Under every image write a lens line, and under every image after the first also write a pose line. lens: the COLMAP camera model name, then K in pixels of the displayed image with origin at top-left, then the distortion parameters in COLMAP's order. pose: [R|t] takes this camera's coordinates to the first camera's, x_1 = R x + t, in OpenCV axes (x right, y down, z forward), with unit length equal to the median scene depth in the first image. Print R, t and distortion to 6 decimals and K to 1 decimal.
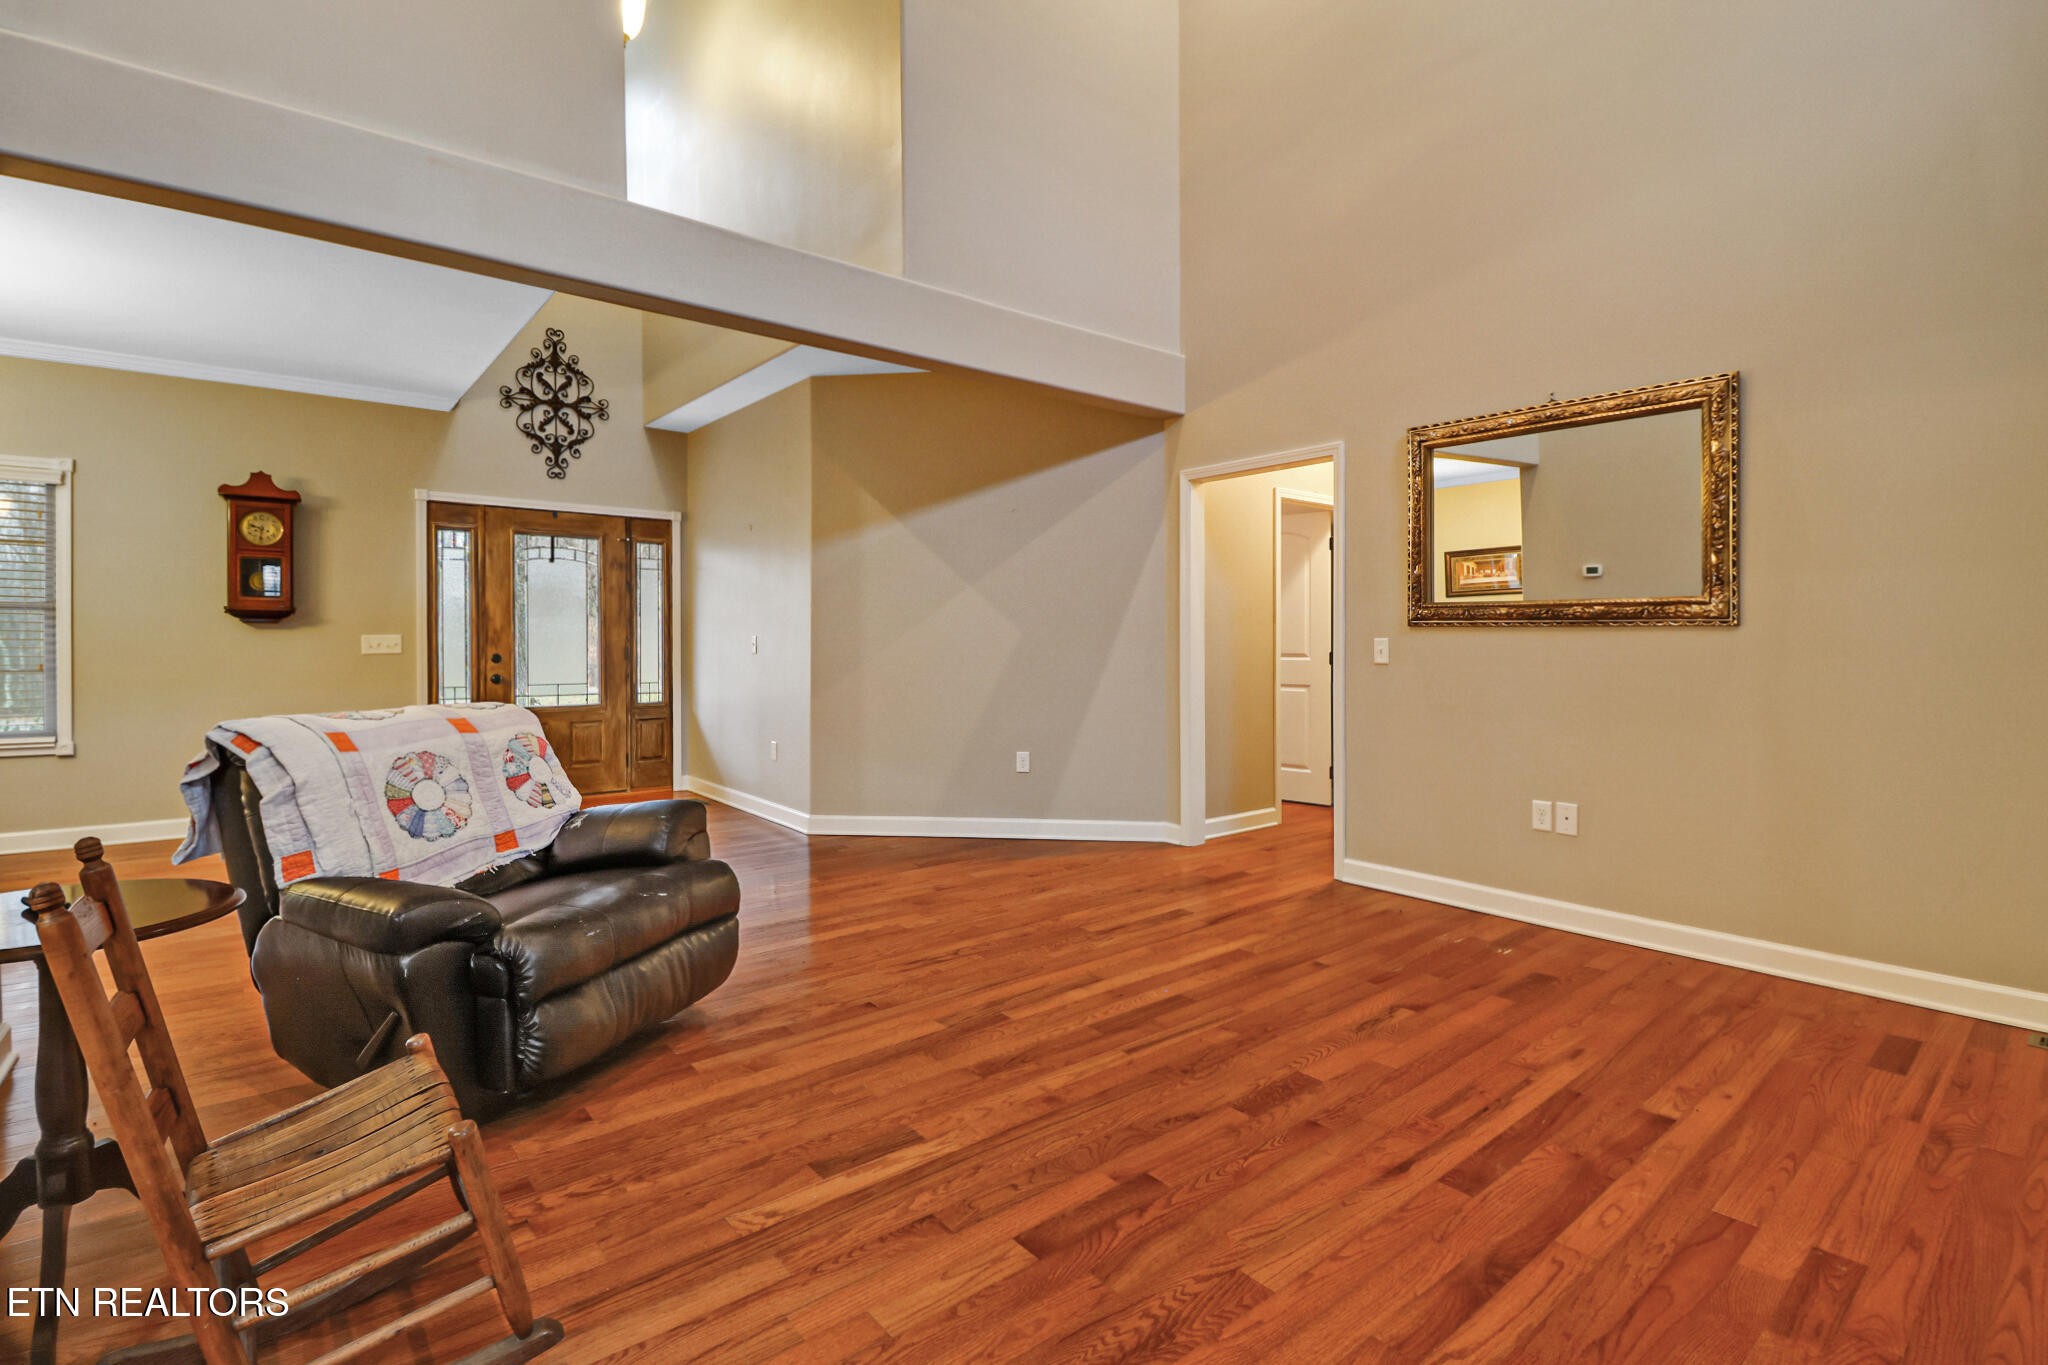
lens RADIAL K [[954.7, 0, 1028.7], [0, 954.7, 652.6], [0, 0, 1]] dist [0.011724, -0.016314]
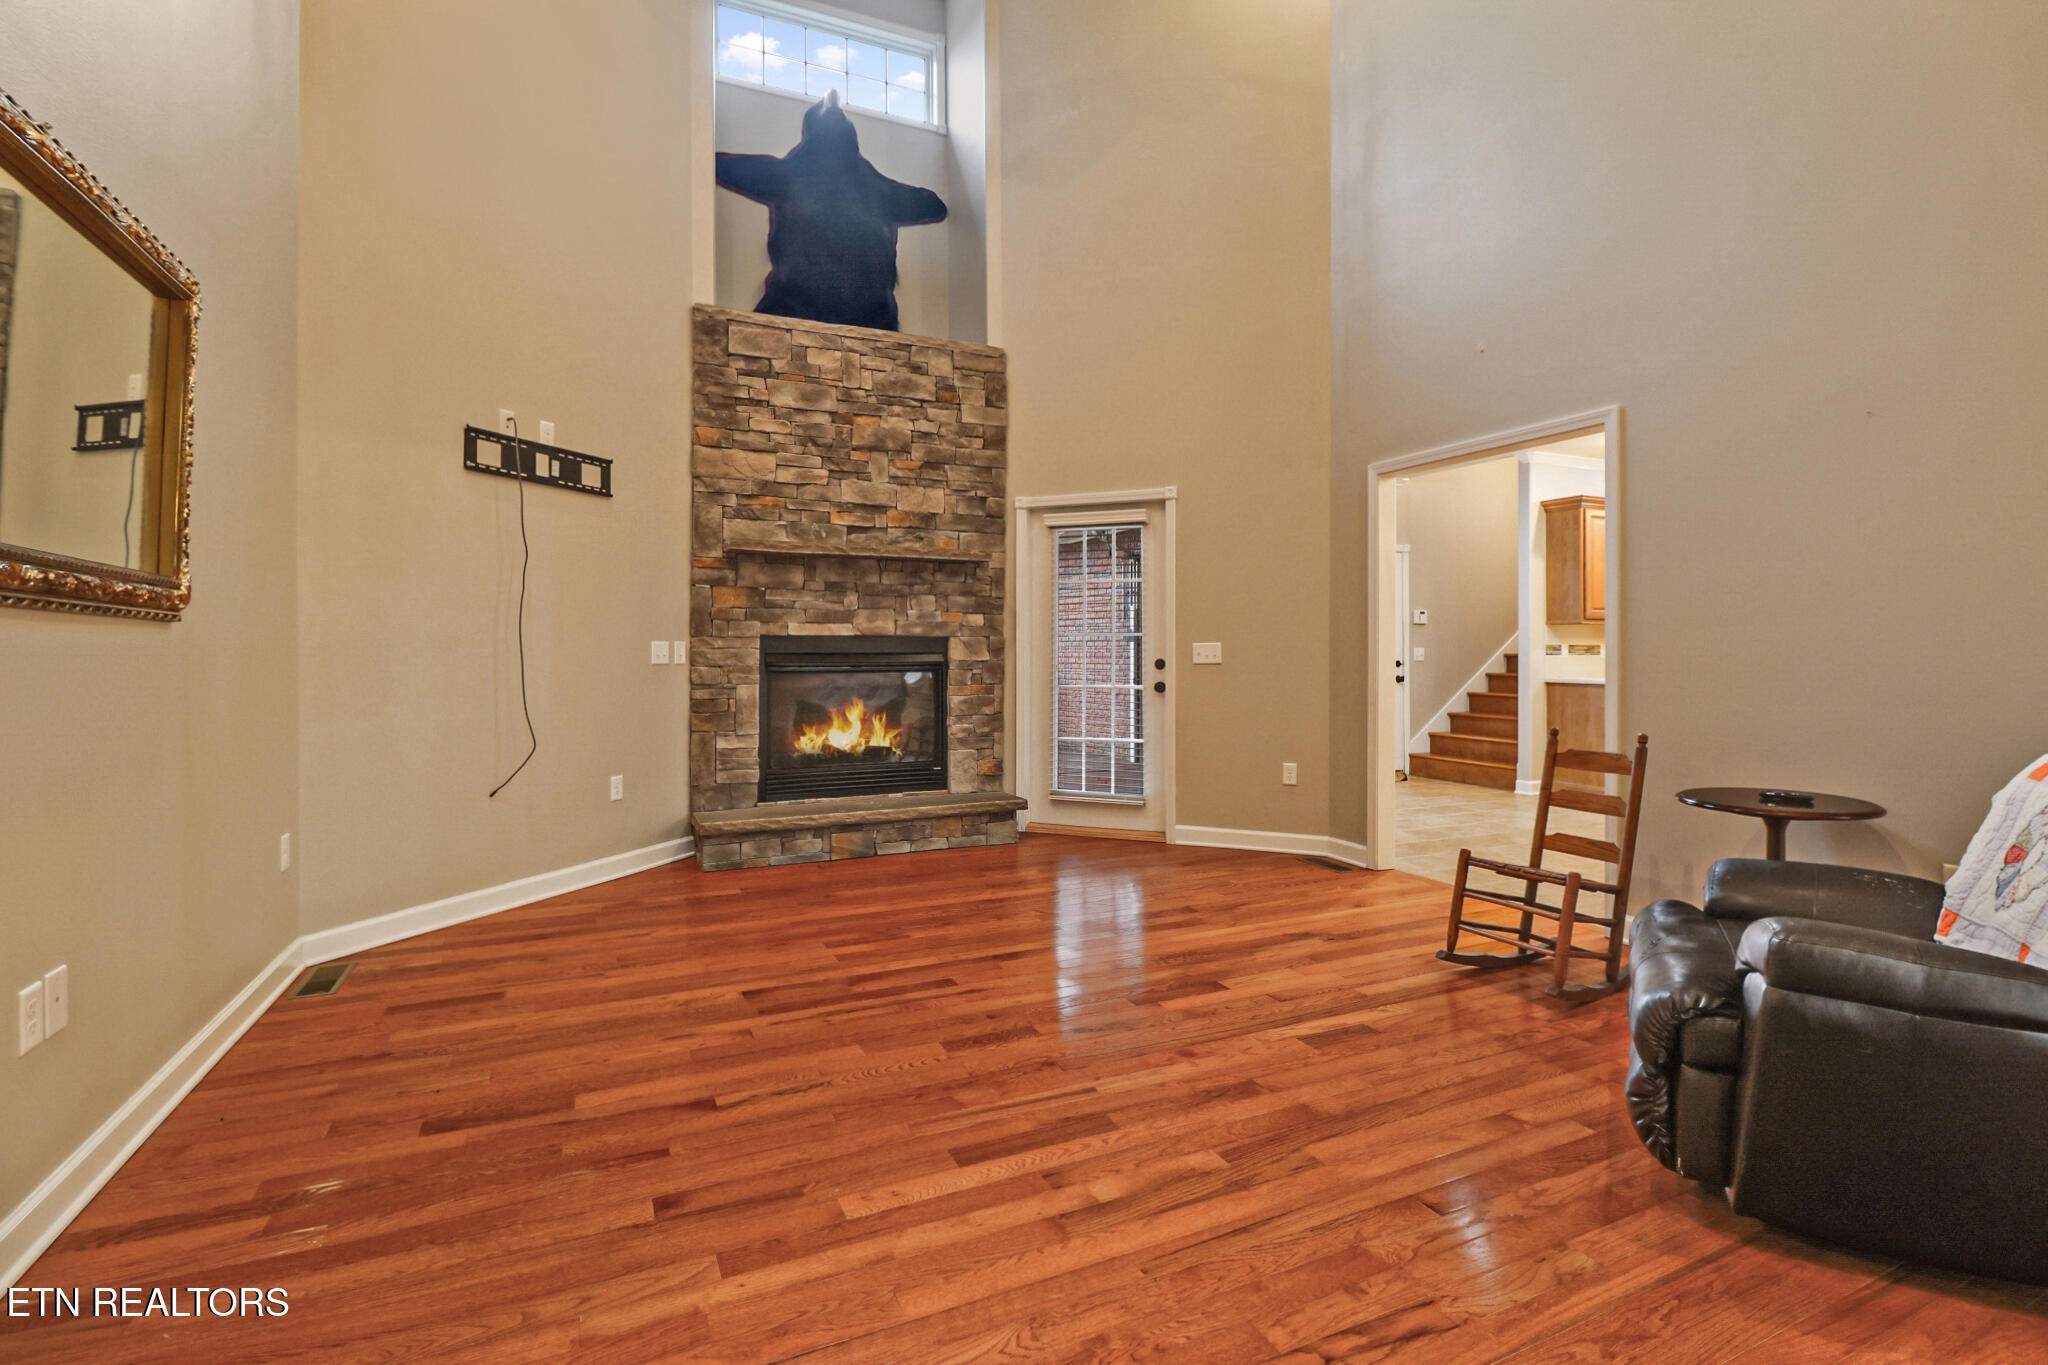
lens RADIAL K [[936.9, 0, 1045.7], [0, 936.9, 648.1], [0, 0, 1]] dist [-0.000755, -0.000184]
pose [[-0.970348, 0.001770, 0.241705, -0.035584], [0.002963, 0.999985, 0.004575, -0.007171], [-0.241693, 0.005155, -0.970339, 0.934830]]
